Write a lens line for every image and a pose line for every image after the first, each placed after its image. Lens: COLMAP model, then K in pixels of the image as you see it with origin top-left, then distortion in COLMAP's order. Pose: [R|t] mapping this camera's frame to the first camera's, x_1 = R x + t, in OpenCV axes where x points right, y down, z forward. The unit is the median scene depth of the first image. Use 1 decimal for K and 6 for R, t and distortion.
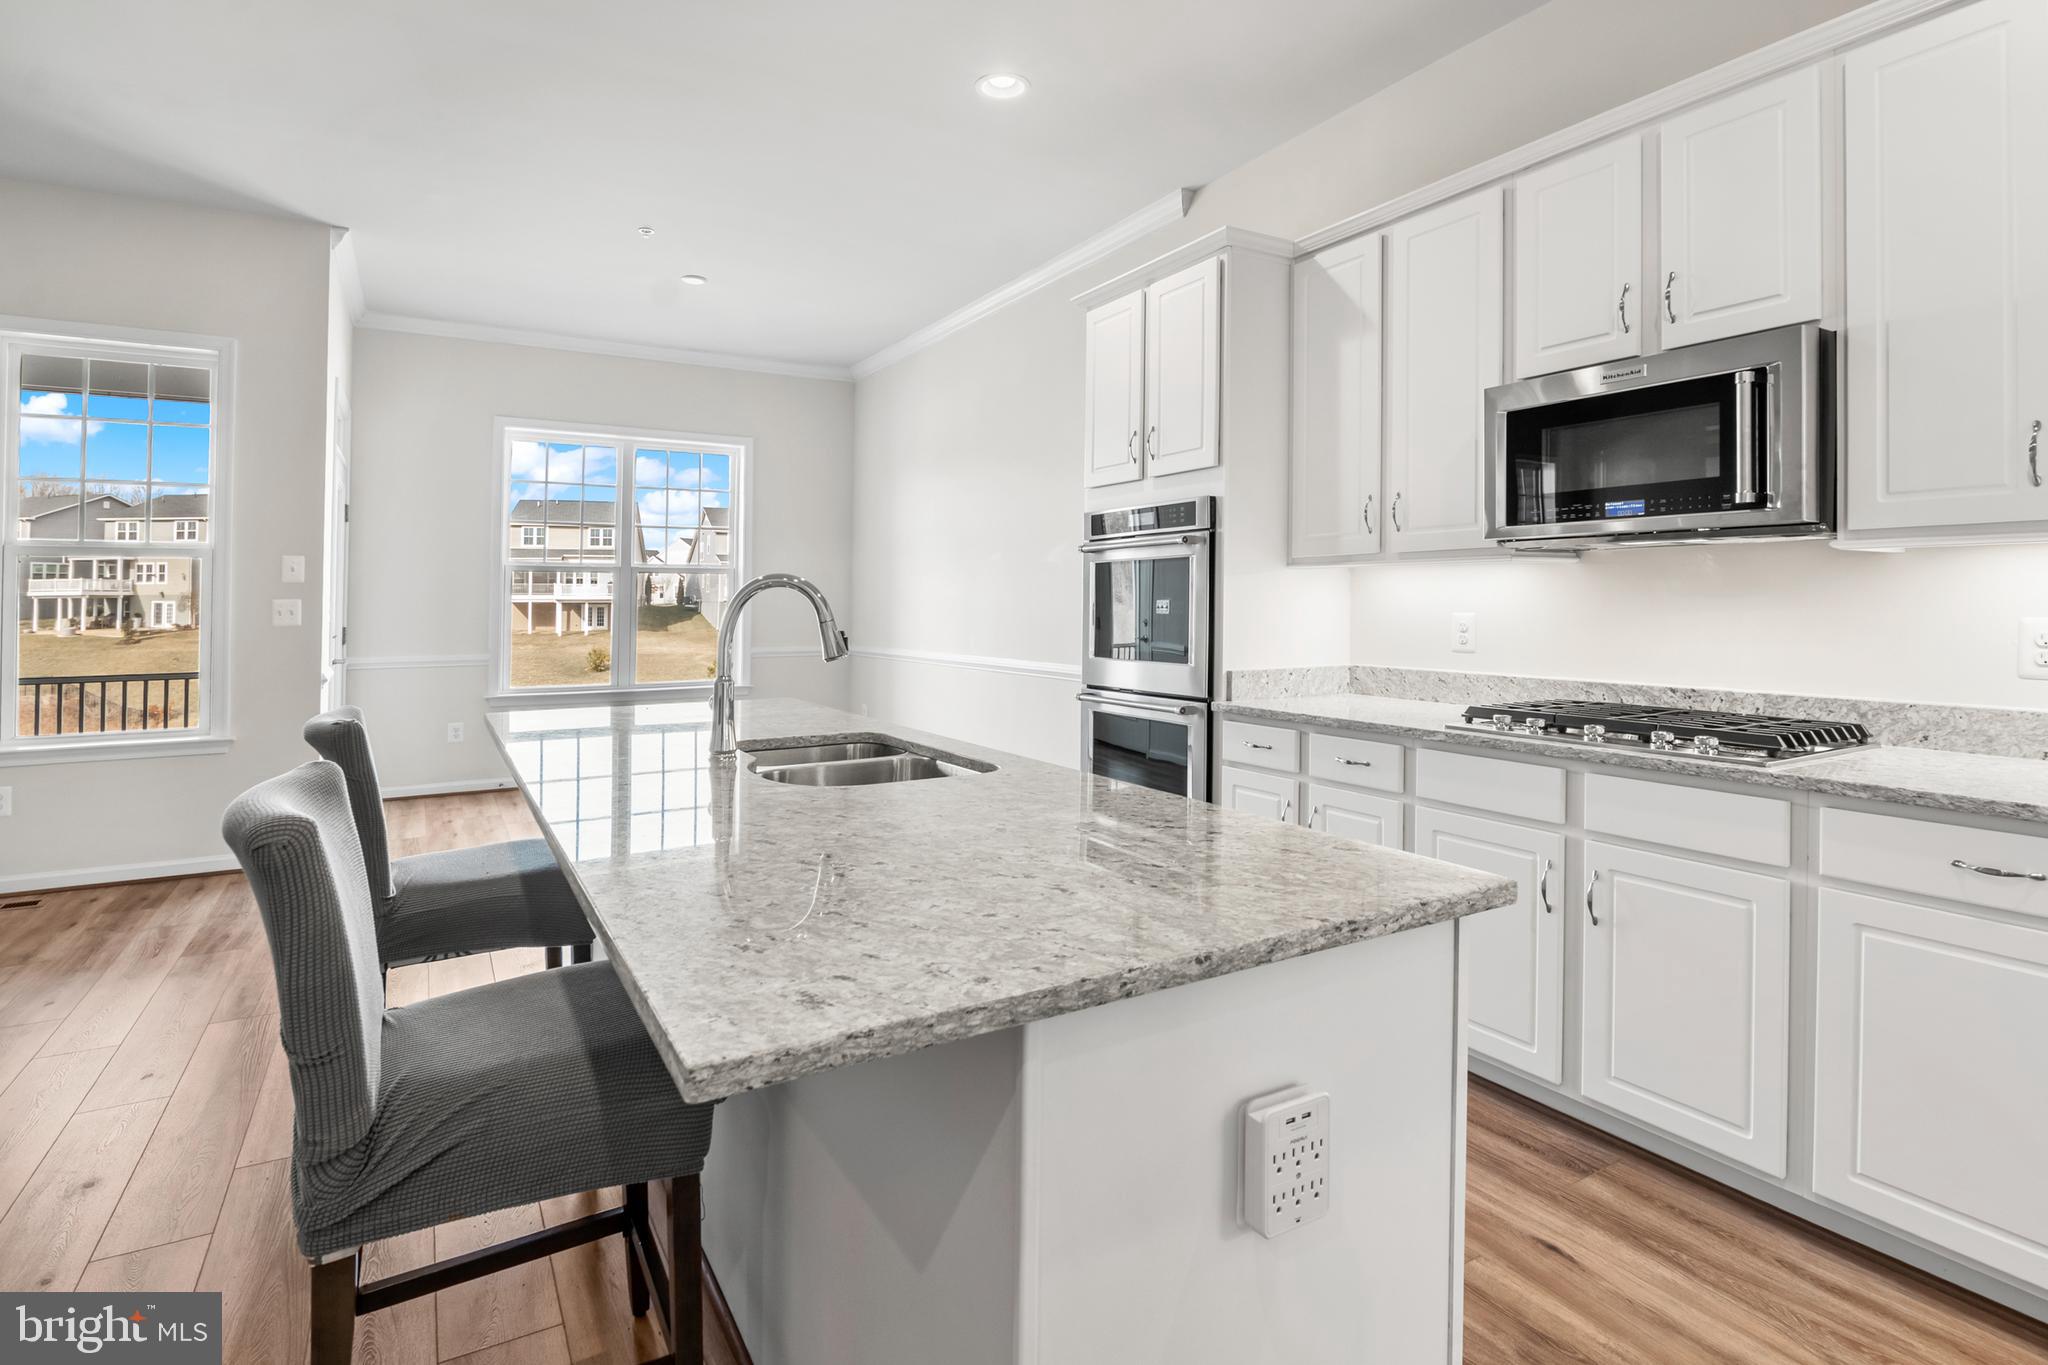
lens RADIAL K [[1025.7, 0, 1017.3], [0, 1025.7, 600.9], [0, 0, 1]] dist [-0.005467, 0.000393]
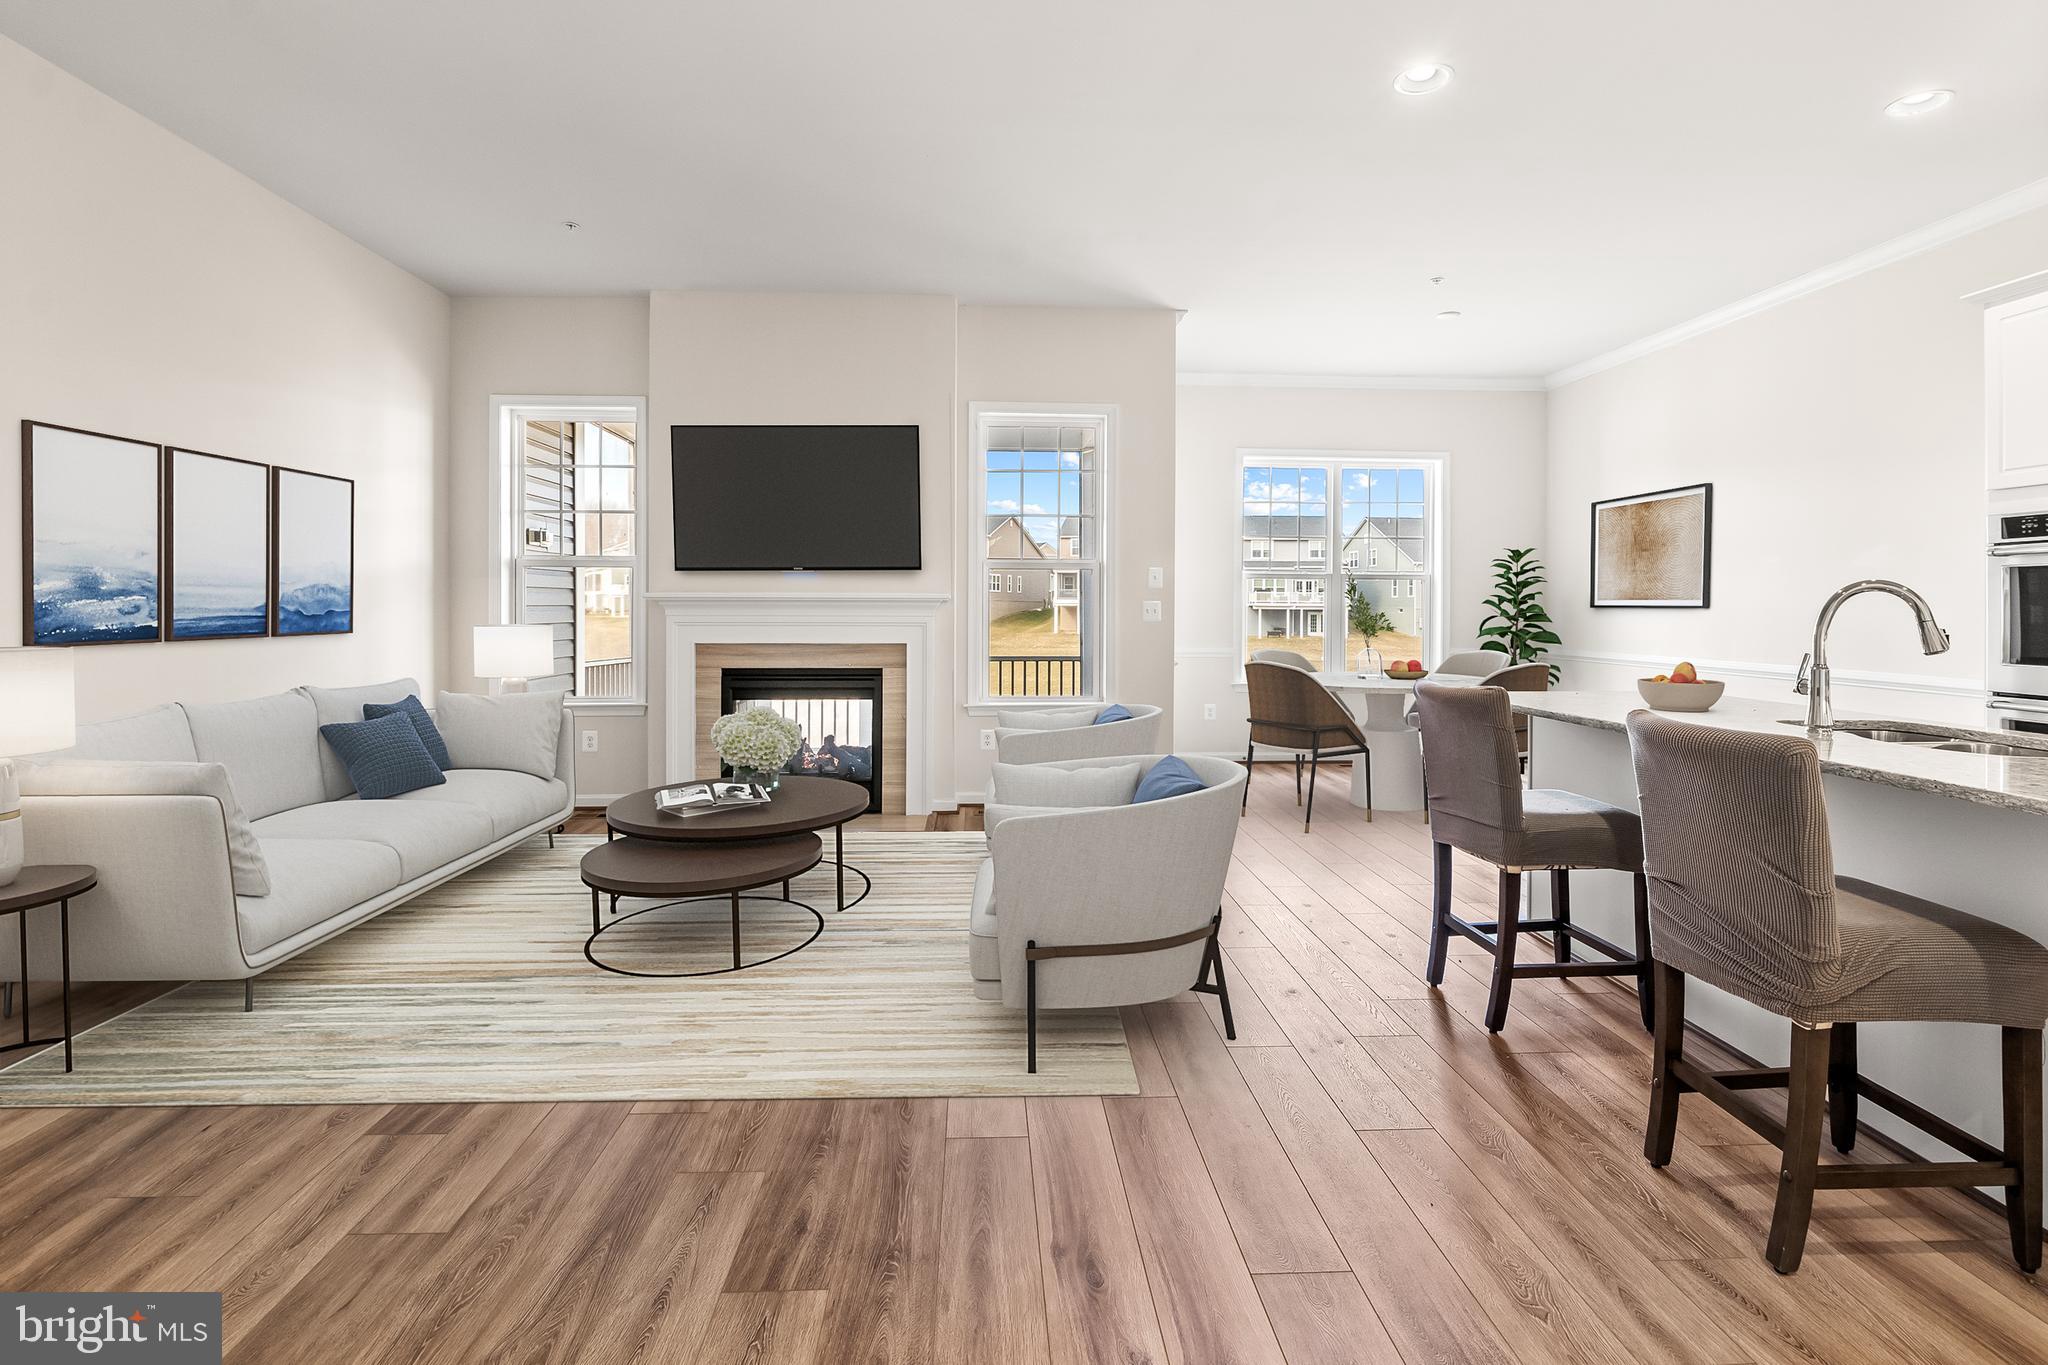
lens RADIAL K [[1025.7, 0, 1032.1], [0, 1025.7, 590.8], [0, 0, 1]] dist [-0.005467, 0.000393]
pose [[0.891453, 0.000840, -0.453111, -0.273749], [-0.007507, 0.999888, -0.012916, 0.004309], [0.453050, 0.014916, 0.891360, -0.244988]]
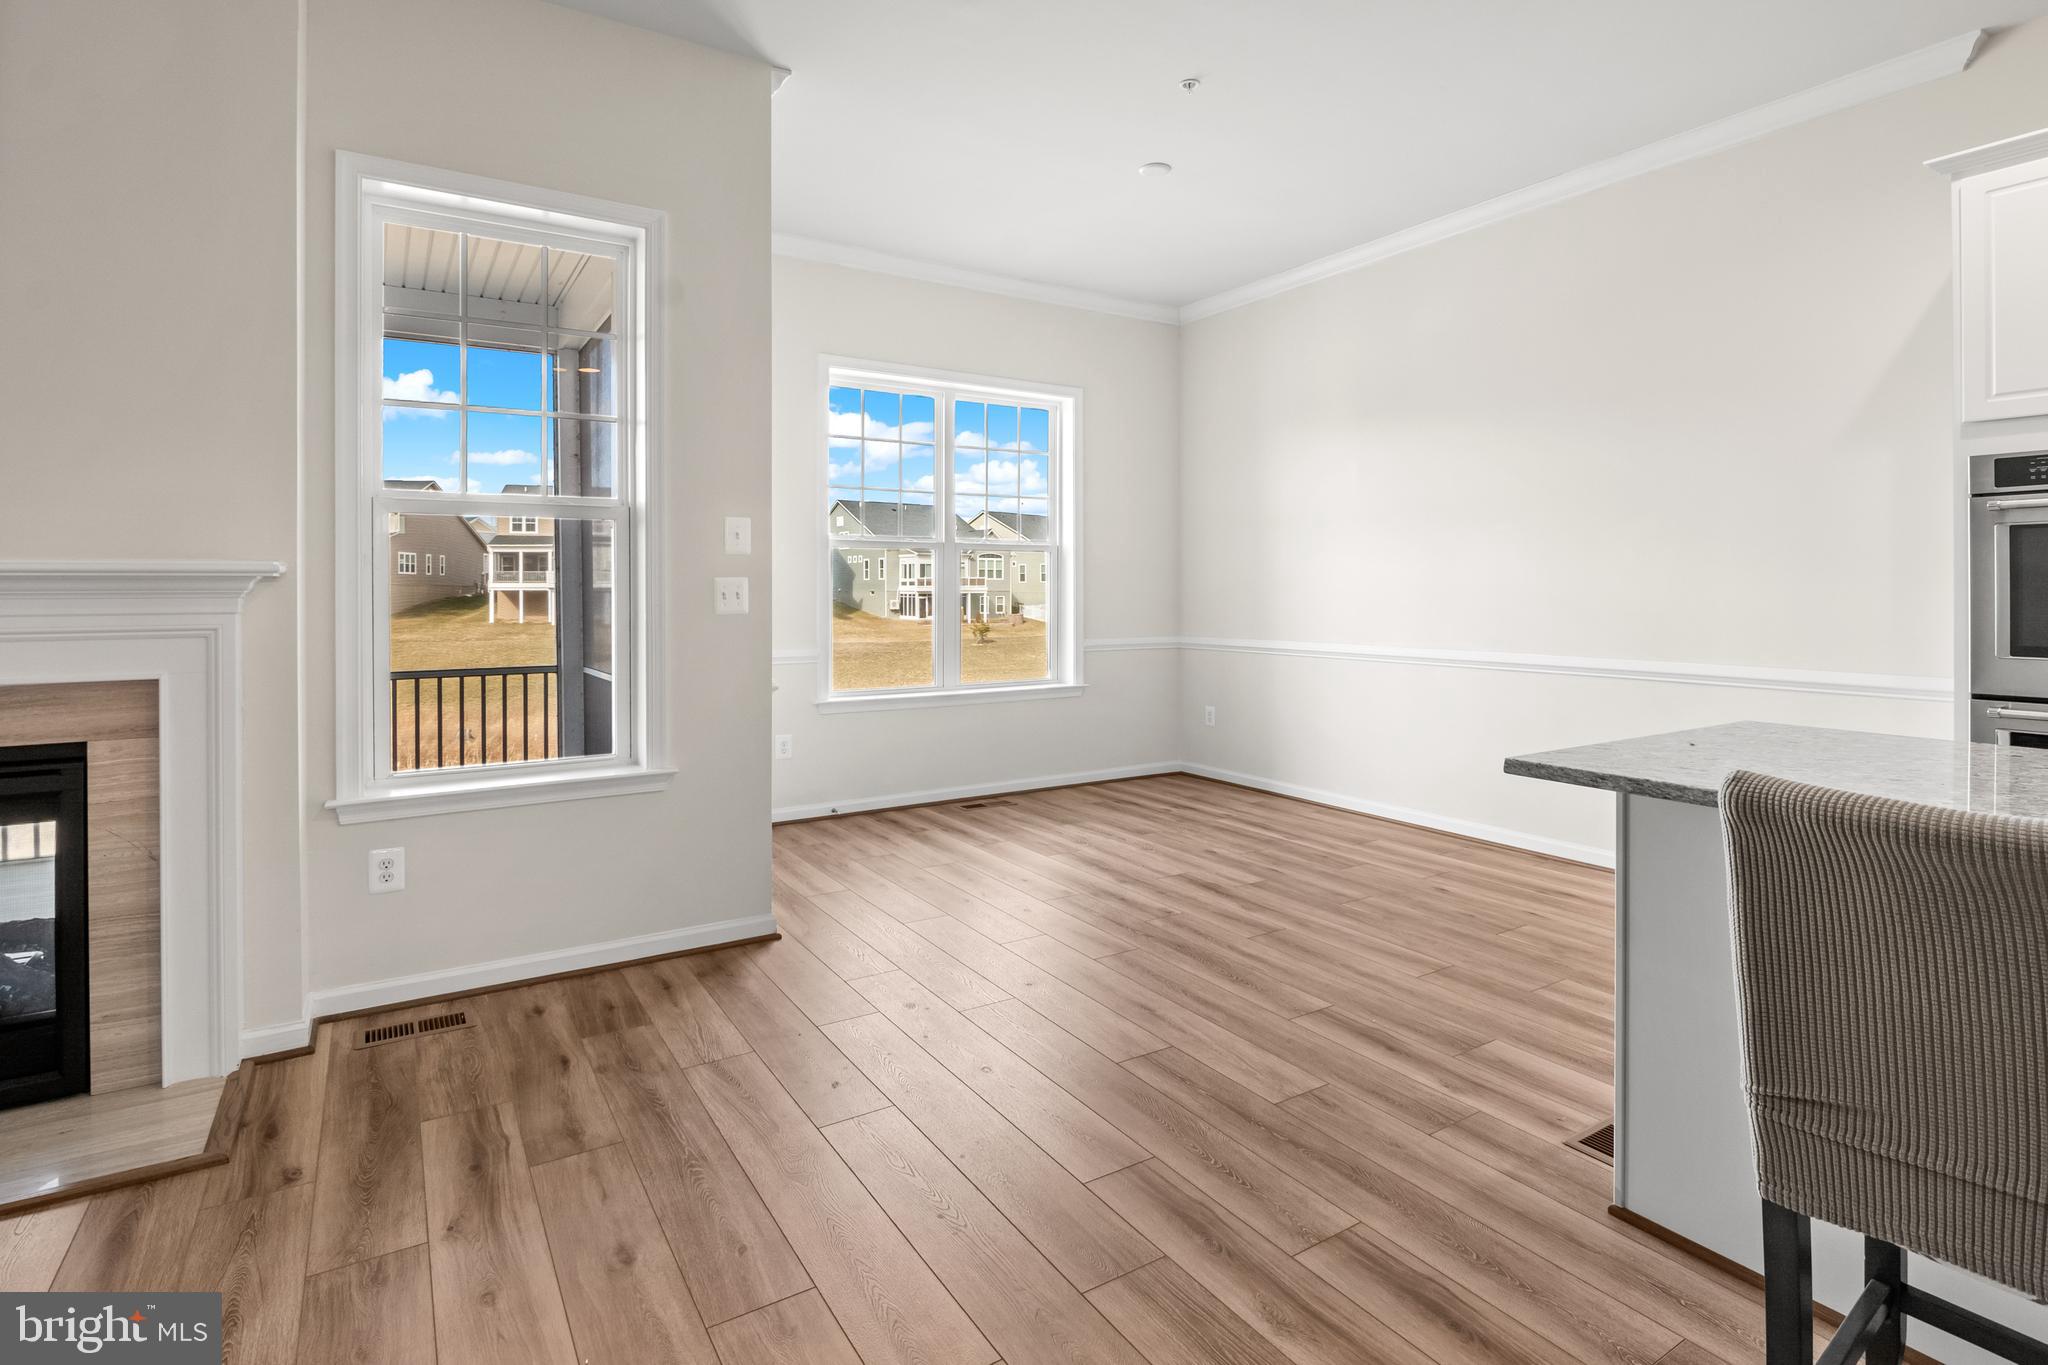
lens RADIAL K [[1025.7, 0, 1026.2], [0, 1025.7, 579.9], [0, 0, 1]] dist [-0.005467, 0.000393]
pose [[0.999324, 0.000135, 0.036751, -0.563440], [0.000194, 0.999960, -0.008936, 0.006857], [-0.036751, 0.008937, 0.999284, 0.283299]]
